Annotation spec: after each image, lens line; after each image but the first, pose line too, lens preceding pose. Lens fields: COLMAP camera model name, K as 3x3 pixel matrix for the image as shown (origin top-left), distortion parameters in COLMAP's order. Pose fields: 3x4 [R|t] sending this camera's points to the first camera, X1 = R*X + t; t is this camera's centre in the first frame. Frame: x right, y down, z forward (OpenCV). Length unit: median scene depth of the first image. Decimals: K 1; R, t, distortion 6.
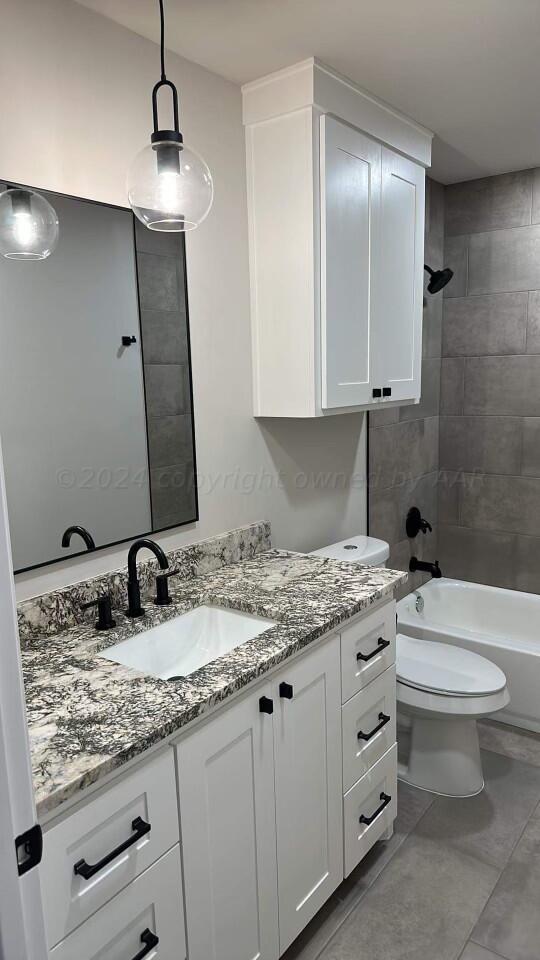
lens RADIAL K [[668.3, 0, 270.0], [0, 668.3, 480.0], [0, 0, 1]] dist [0.219677, -0.326652]
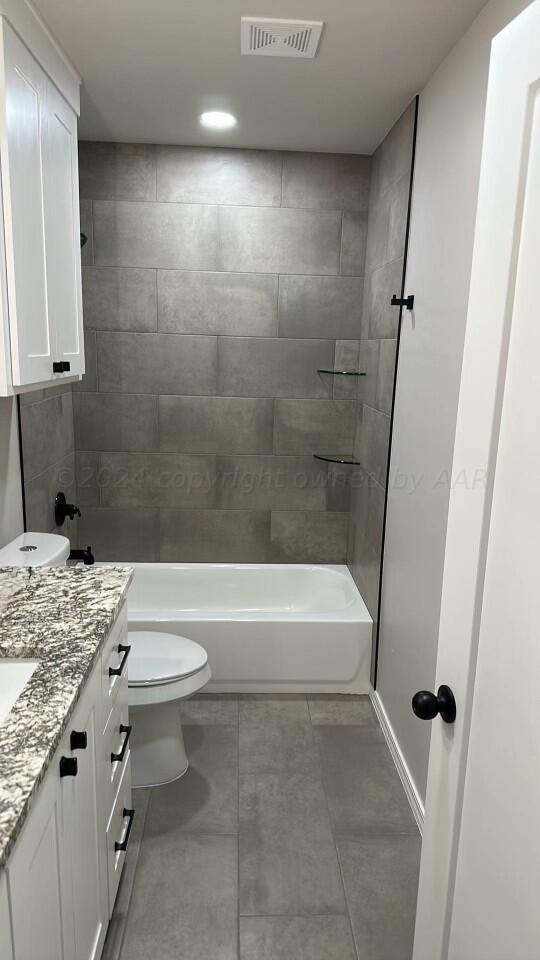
lens RADIAL K [[664.6, 0, 269.7], [0, 664.6, 483.5], [0, 0, 1]] dist [0.156667, -0.208885]
pose [[0.776840, -0.087225, 0.623628, -0.185889], [0.057035, 0.996036, 0.068265, -0.025104], [-0.627110, -0.017463, 0.778735, 0.154495]]
